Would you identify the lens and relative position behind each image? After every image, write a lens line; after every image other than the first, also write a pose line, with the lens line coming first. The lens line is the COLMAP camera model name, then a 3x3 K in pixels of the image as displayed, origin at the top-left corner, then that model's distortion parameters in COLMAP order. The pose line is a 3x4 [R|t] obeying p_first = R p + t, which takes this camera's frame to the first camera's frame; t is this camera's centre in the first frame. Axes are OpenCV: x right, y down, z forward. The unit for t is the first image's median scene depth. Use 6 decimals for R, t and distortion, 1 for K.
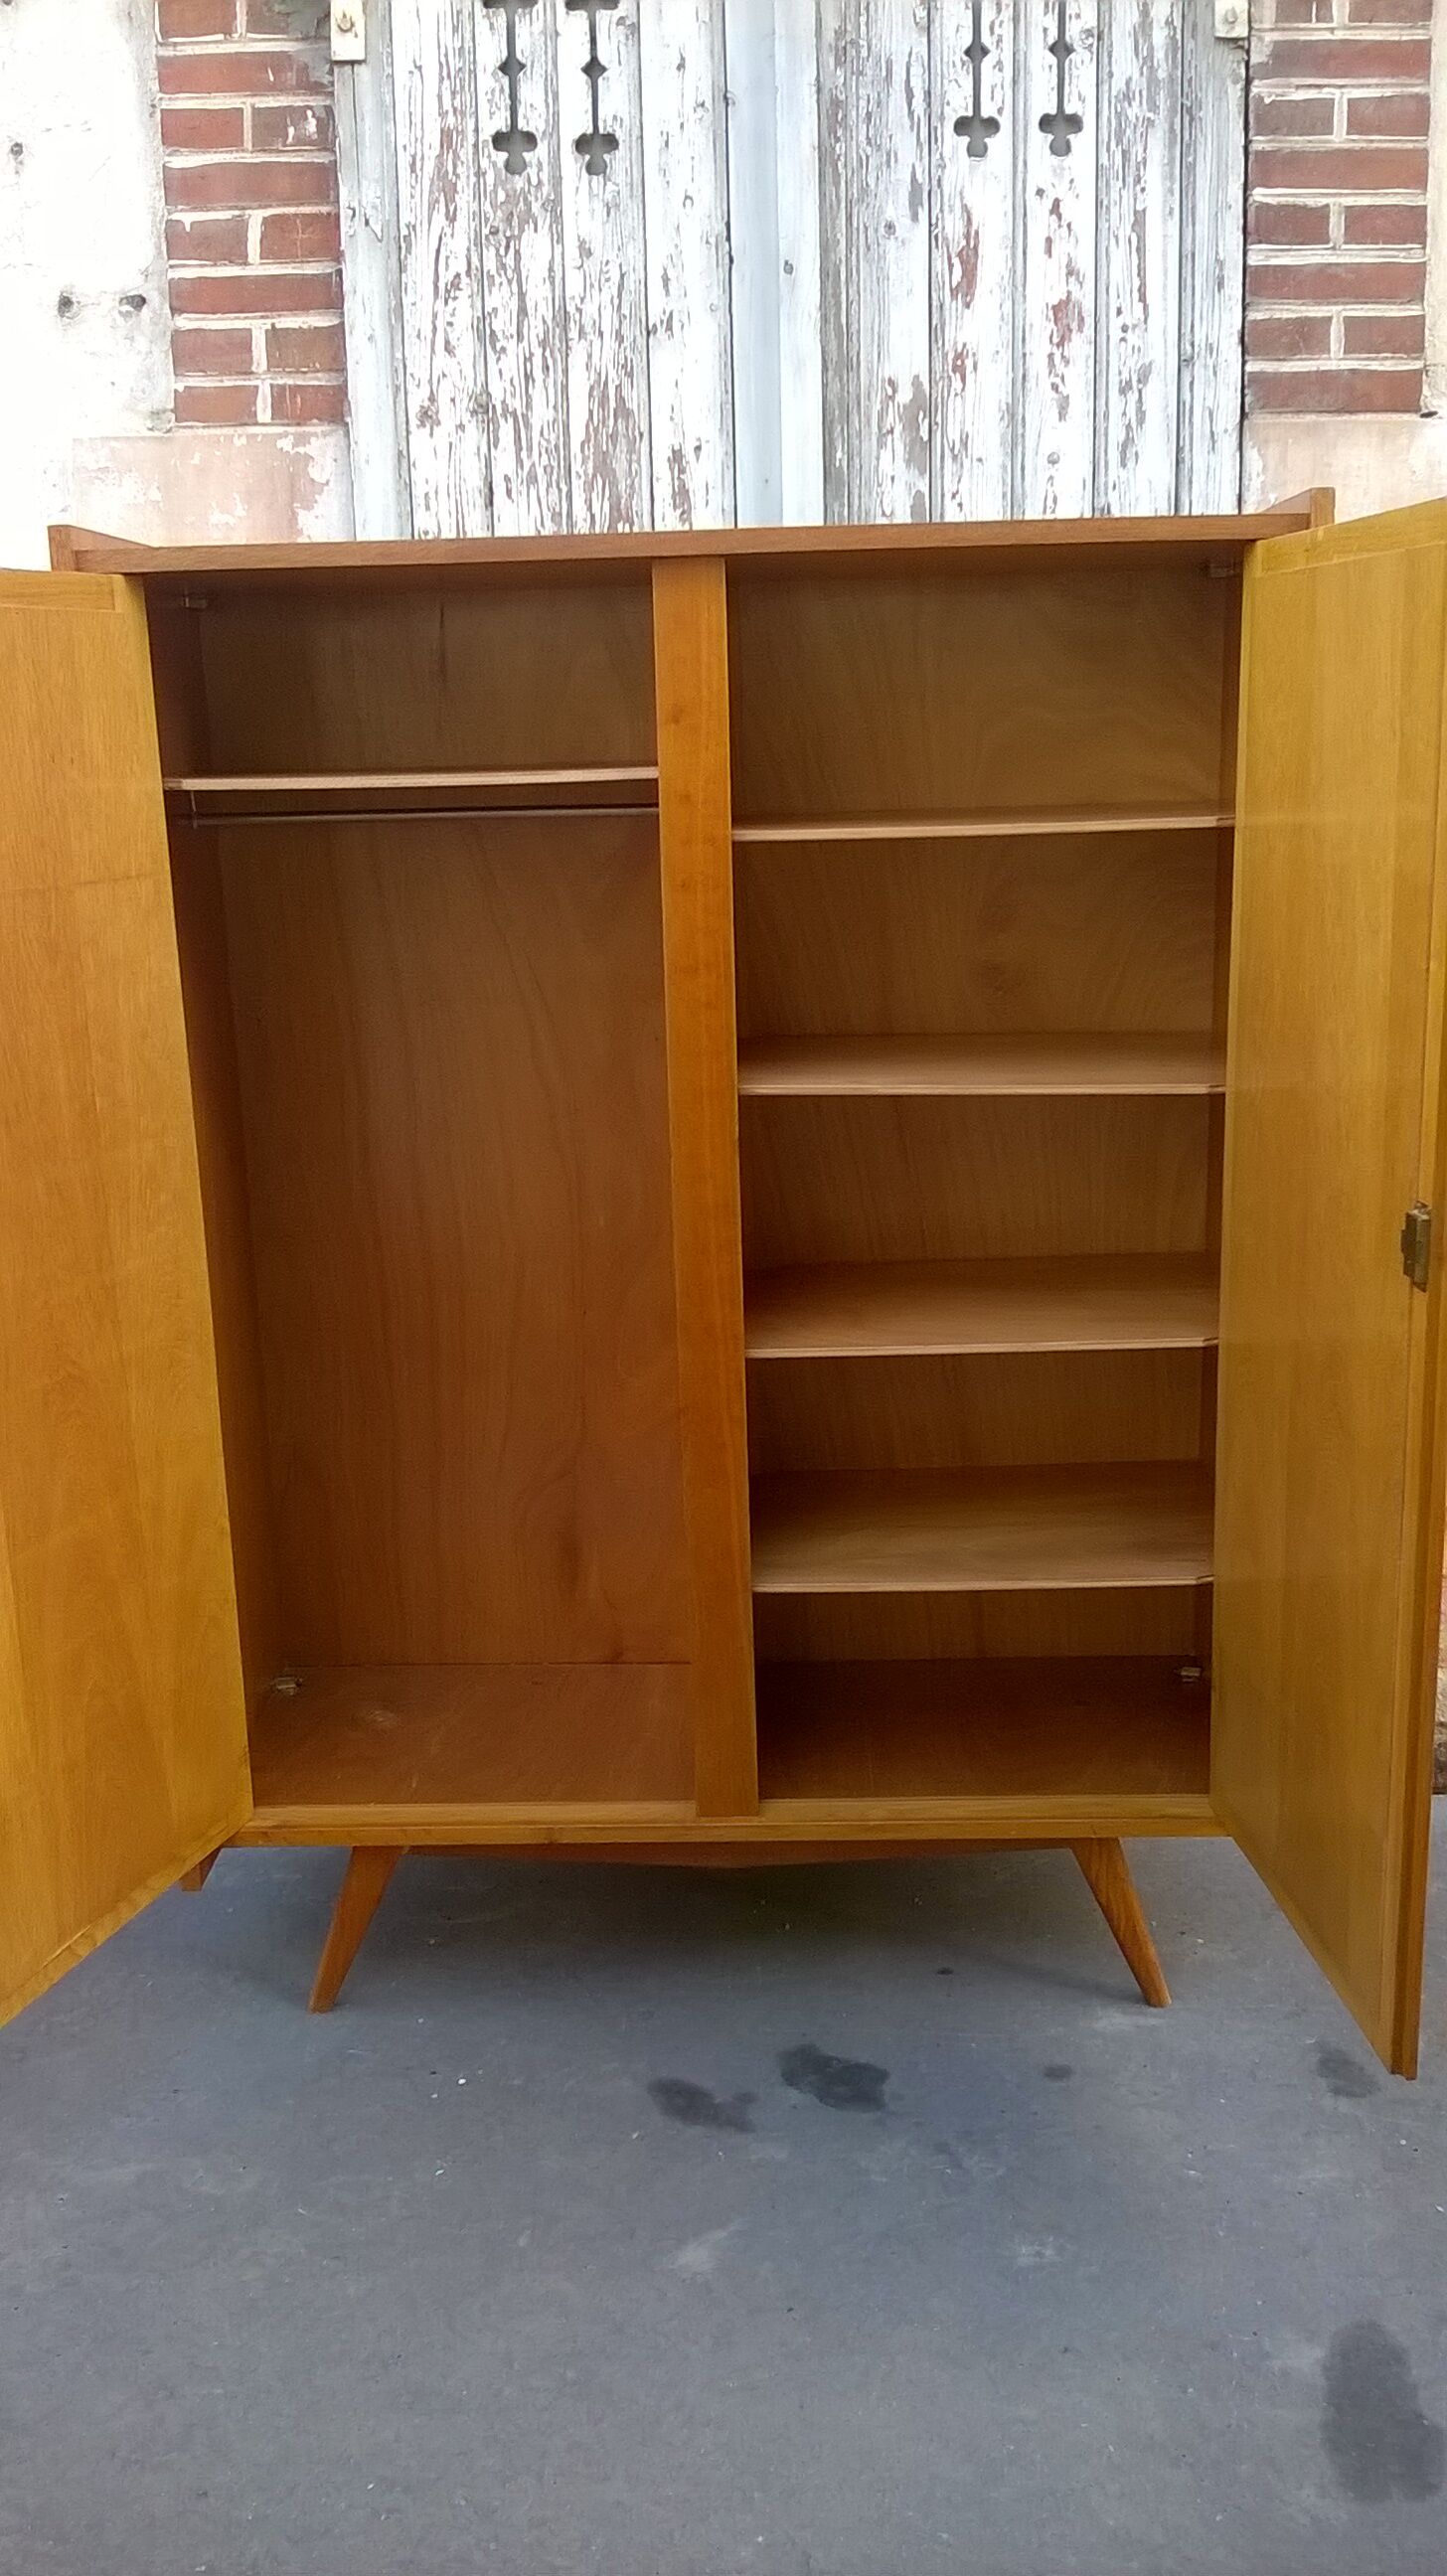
lens RADIAL K [[2312.3, 0, 717.8], [0, 2312.3, 1268.1], [0, 0, 1]] dist [0.025273, -0.140712]
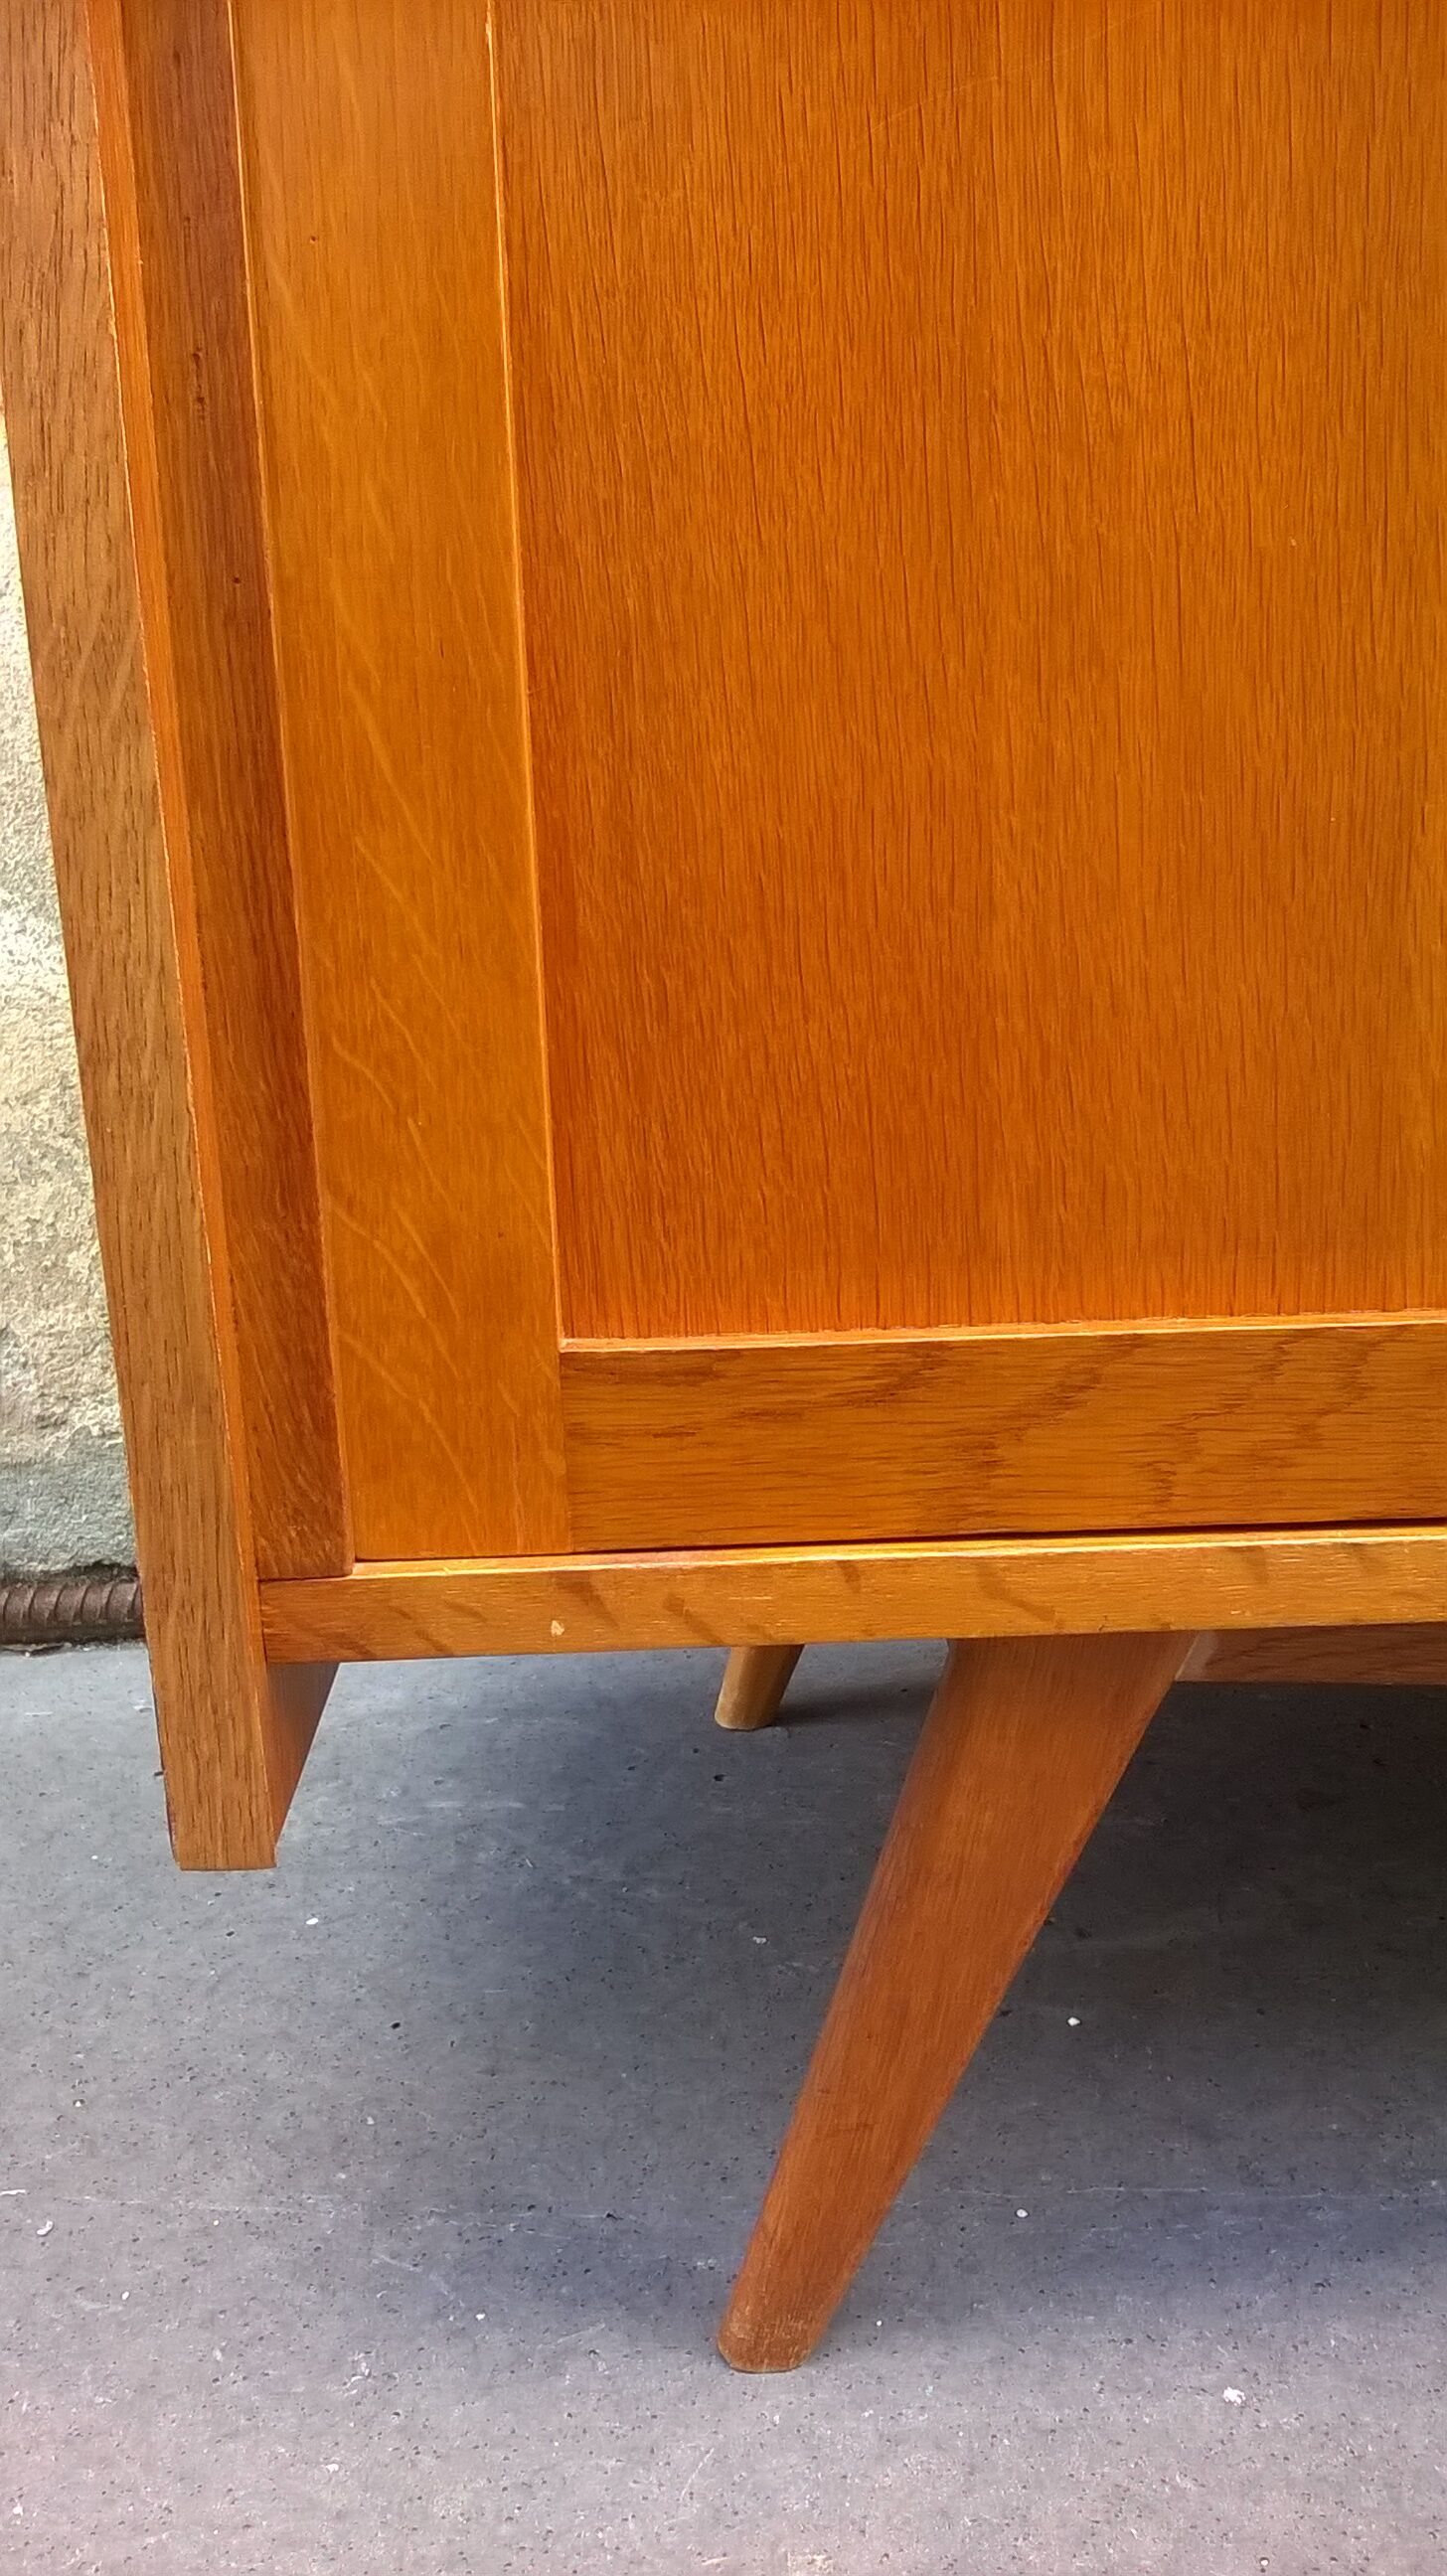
lens RADIAL K [[2271.9, 0, 723.5], [0, 2271.9, 1288.0], [0, 0, 1]] dist [0.045496, -0.177279]
pose [[0.998674, -0.015695, 0.049022, -0.182571], [0.014234, 0.999448, 0.030009, 0.200605], [-0.049466, -0.029272, 0.998347, 0.755404]]
